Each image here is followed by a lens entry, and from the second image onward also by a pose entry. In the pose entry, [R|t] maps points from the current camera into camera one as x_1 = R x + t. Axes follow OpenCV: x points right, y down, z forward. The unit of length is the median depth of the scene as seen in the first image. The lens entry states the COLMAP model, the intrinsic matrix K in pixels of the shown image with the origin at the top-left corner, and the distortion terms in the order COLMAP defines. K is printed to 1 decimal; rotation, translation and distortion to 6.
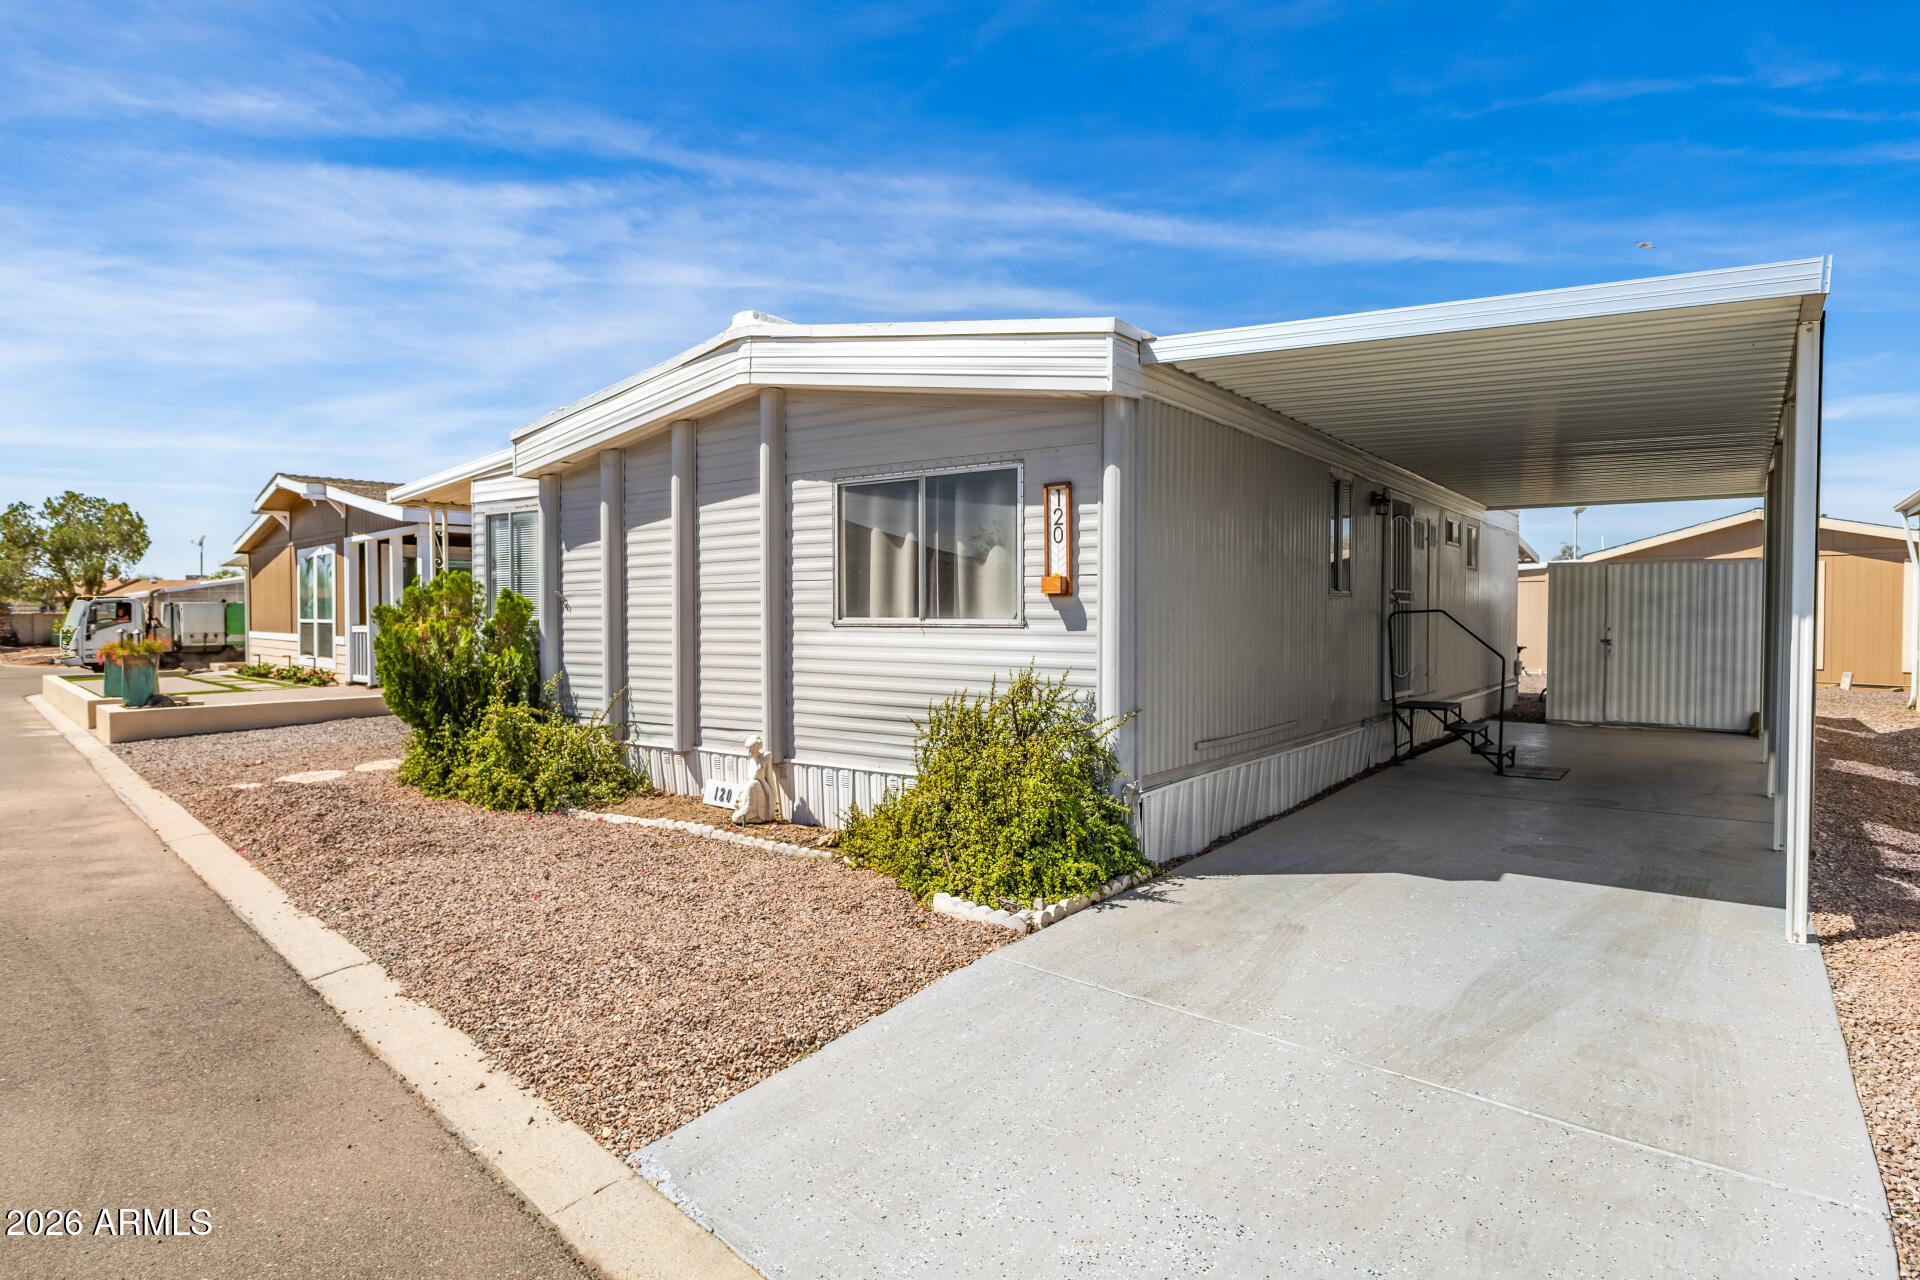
lens RADIAL K [[1082.5, 0, 959.7], [0, 1082.5, 646.7], [0, 0, 1]] dist [-0.001555, -0.000101]
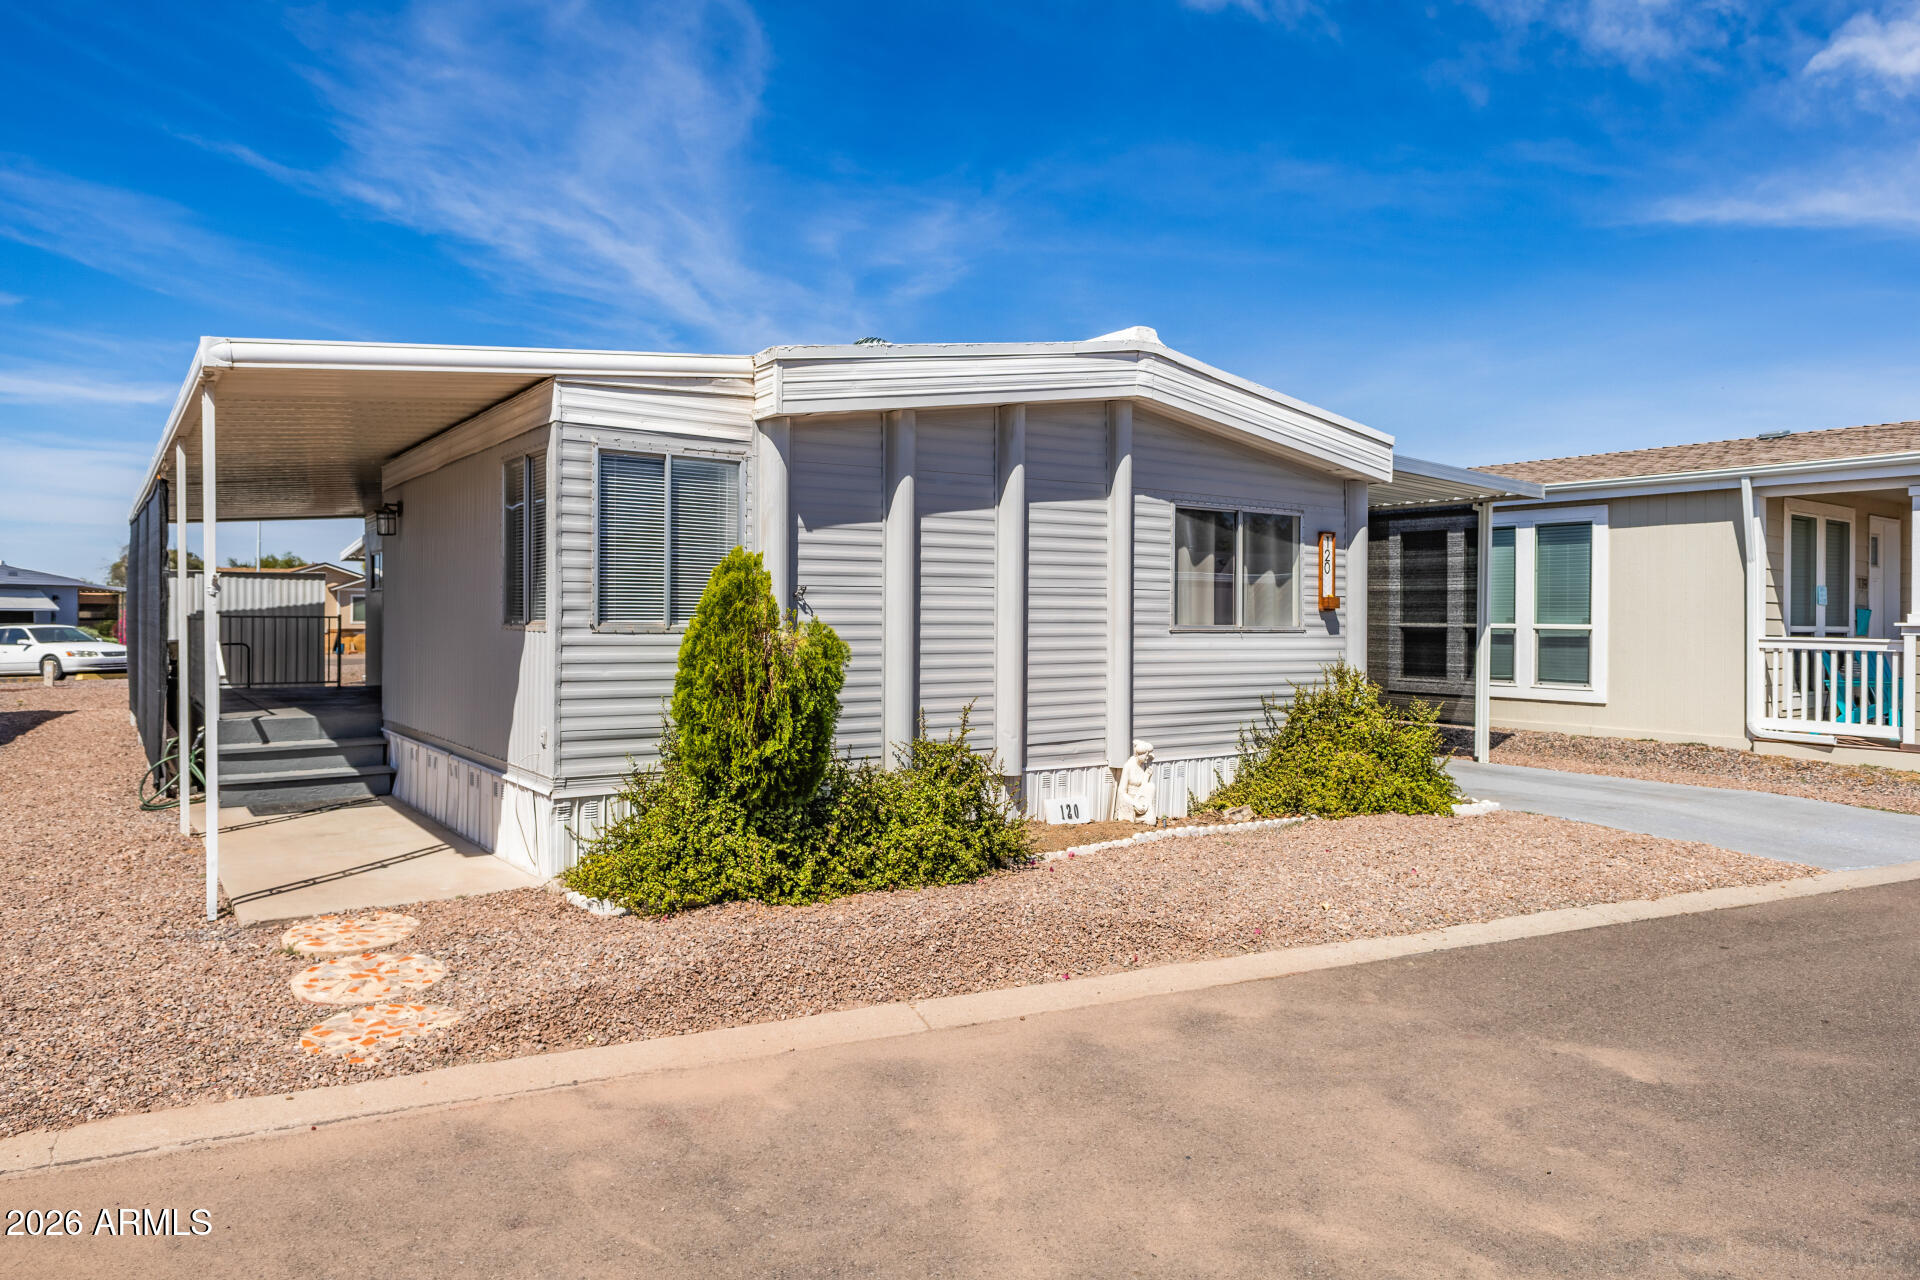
lens RADIAL K [[1203.1, 0, 960.6], [0, 1203.1, 630.5], [0, 0, 1]] dist [0.002609, 0.000126]
pose [[0.313747, 0.000138, 0.949506, -1.515623], [0.024196, 0.999674, -0.008141, -0.018347], [-0.949198, 0.025528, 0.313642, 0.922280]]
